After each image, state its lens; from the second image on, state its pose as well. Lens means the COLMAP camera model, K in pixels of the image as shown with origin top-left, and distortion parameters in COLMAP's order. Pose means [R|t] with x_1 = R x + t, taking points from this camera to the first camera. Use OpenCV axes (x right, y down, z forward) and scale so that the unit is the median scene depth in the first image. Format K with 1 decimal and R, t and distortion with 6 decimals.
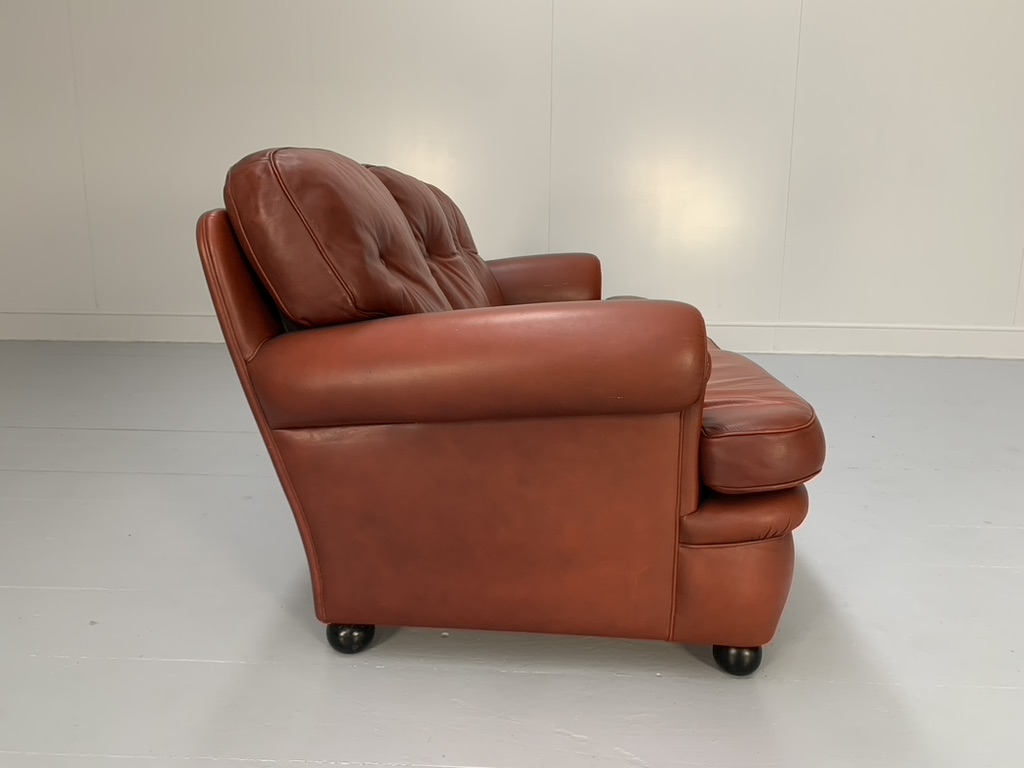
lens RADIAL K [[782.8, 0, 507.5], [0, 782.8, 384.1], [0, 0, 1]] dist [0.007157, 0.004075]
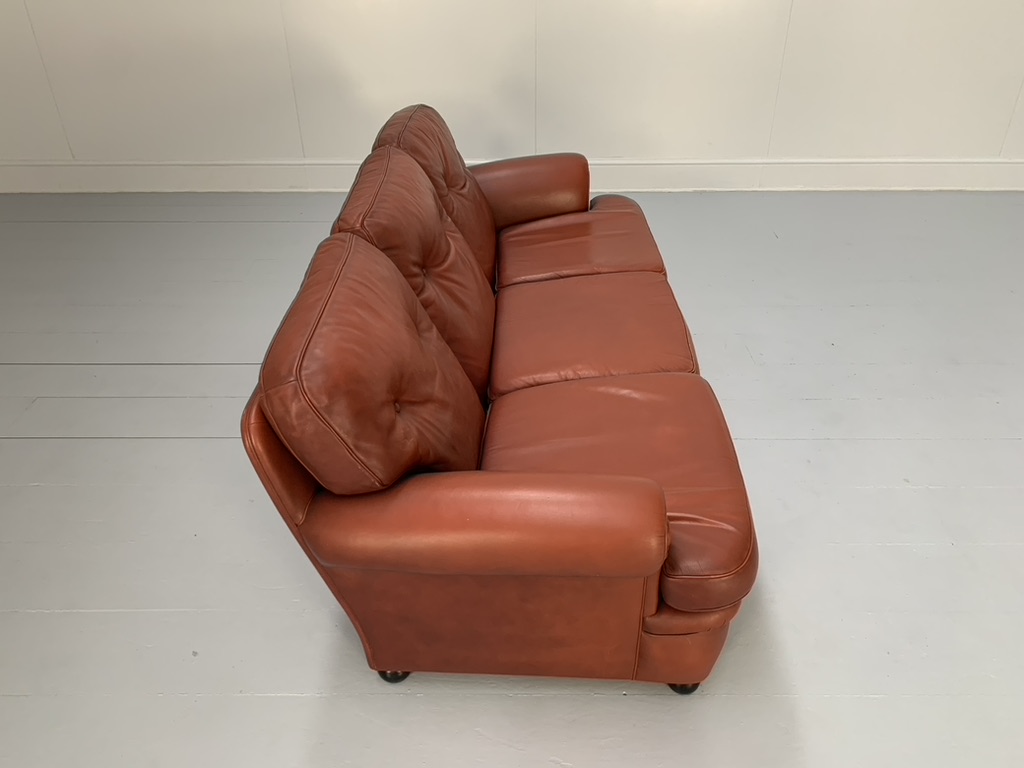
lens RADIAL K [[772.2, 0, 508.4], [0, 772.2, 386.9], [0, 0, 1]] dist [0.051332, -0.084406]
pose [[0.999459, -0.030669, 0.011900, -0.009283], [0.024032, 0.927717, 0.372509, -0.667804], [-0.022465, -0.372022, 0.927952, -0.057076]]
